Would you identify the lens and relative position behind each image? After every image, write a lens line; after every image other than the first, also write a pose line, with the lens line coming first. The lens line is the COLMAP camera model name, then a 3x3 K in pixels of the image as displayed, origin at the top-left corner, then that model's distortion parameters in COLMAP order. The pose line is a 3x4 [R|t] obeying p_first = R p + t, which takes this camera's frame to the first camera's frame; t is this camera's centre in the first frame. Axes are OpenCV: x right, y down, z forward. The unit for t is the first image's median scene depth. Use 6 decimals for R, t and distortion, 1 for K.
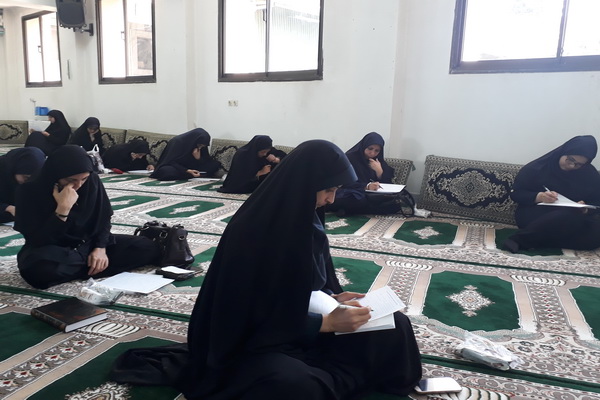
lens RADIAL K [[475.6, 0, 348.2], [0, 475.6, 217.4], [0, 0, 1]] dist [0.068242, 0.001400]
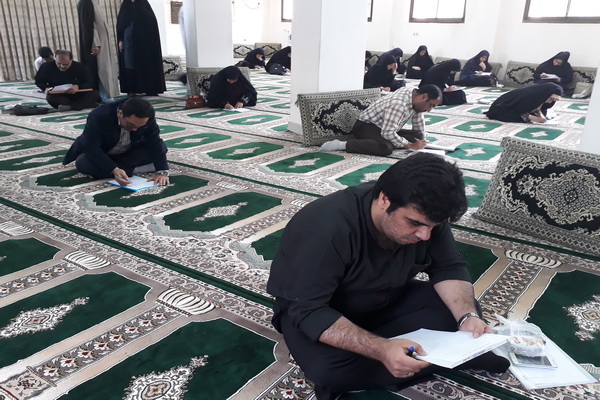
lens RADIAL K [[475.6, 0, 348.2], [0, 475.6, 217.4], [0, 0, 1]] dist [0.068242, 0.001400]
pose [[0.960747, 0.096691, -0.260031, 0.103331], [-0.053738, 0.984407, 0.167496, 0.253594], [0.272172, -0.146948, 0.950962, -1.466202]]
